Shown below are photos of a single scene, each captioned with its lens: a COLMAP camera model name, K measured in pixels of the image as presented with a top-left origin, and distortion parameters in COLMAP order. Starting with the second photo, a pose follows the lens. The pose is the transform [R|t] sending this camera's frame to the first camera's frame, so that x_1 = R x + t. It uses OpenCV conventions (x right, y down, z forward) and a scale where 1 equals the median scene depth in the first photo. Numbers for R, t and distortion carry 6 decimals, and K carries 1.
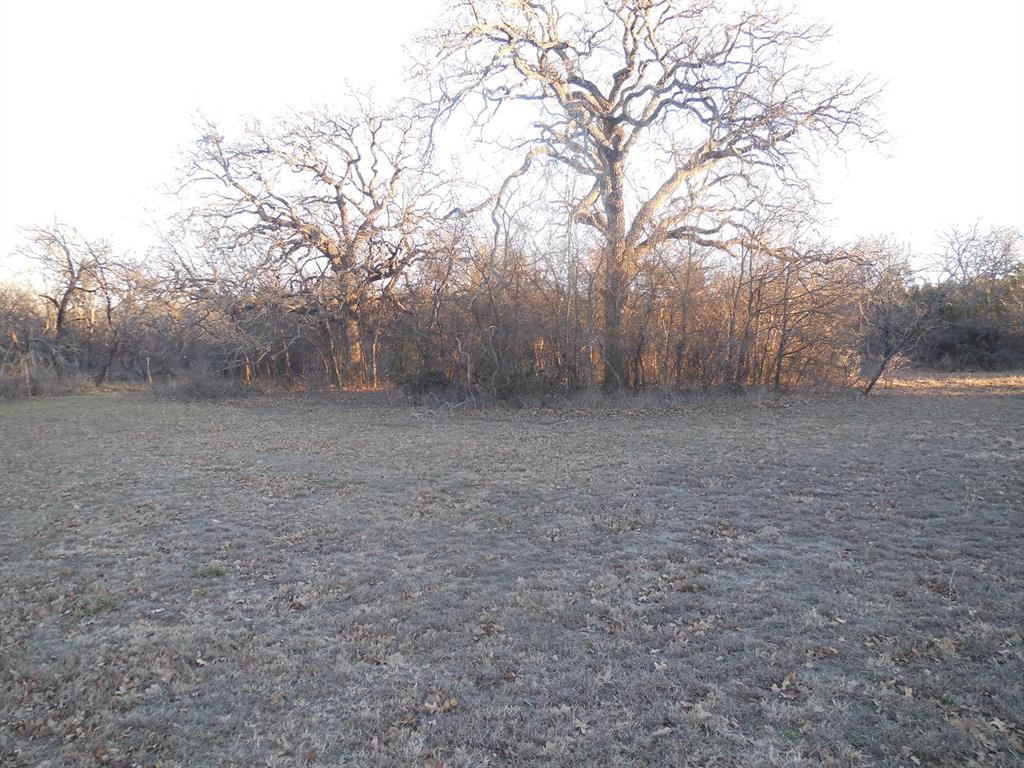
lens RADIAL K [[737.7, 0, 512.0], [0, 737.7, 384.0], [0, 0, 1]] dist [-0.031541, 0.010269]
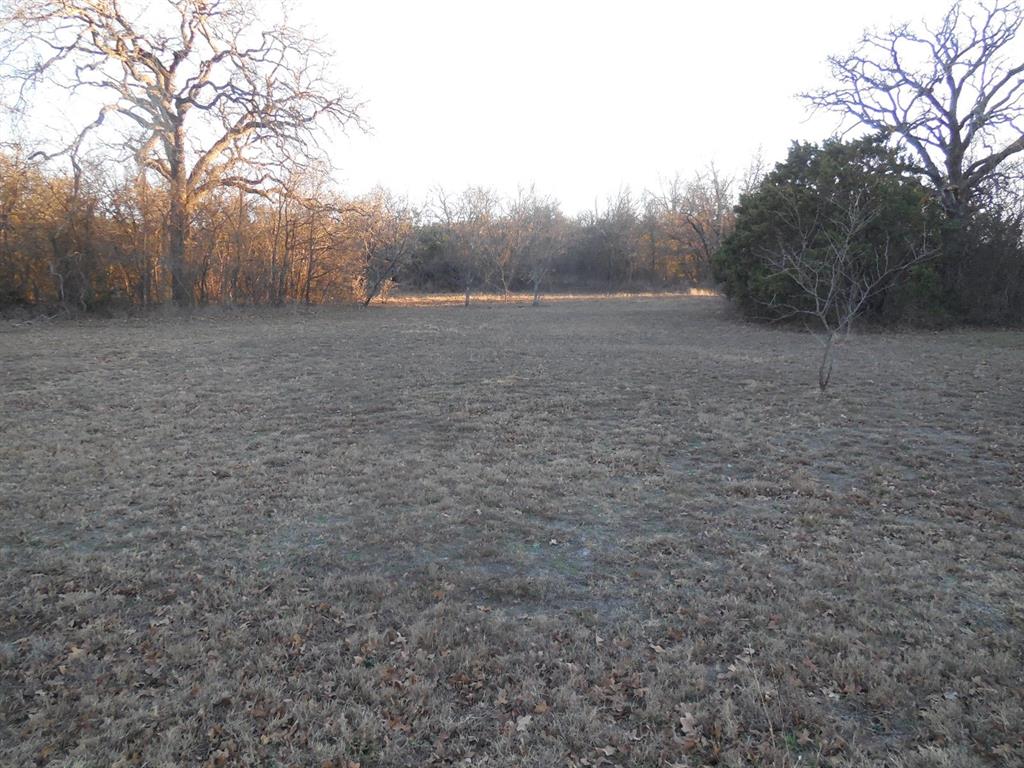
lens RADIAL K [[737.7, 0, 512.0], [0, 737.7, 384.0], [0, 0, 1]] dist [-0.031541, 0.010269]
pose [[0.824846, -0.064246, 0.561695, -0.112530], [0.007485, 0.994676, 0.102779, 0.018189], [-0.565307, -0.080572, 0.820936, -0.372337]]
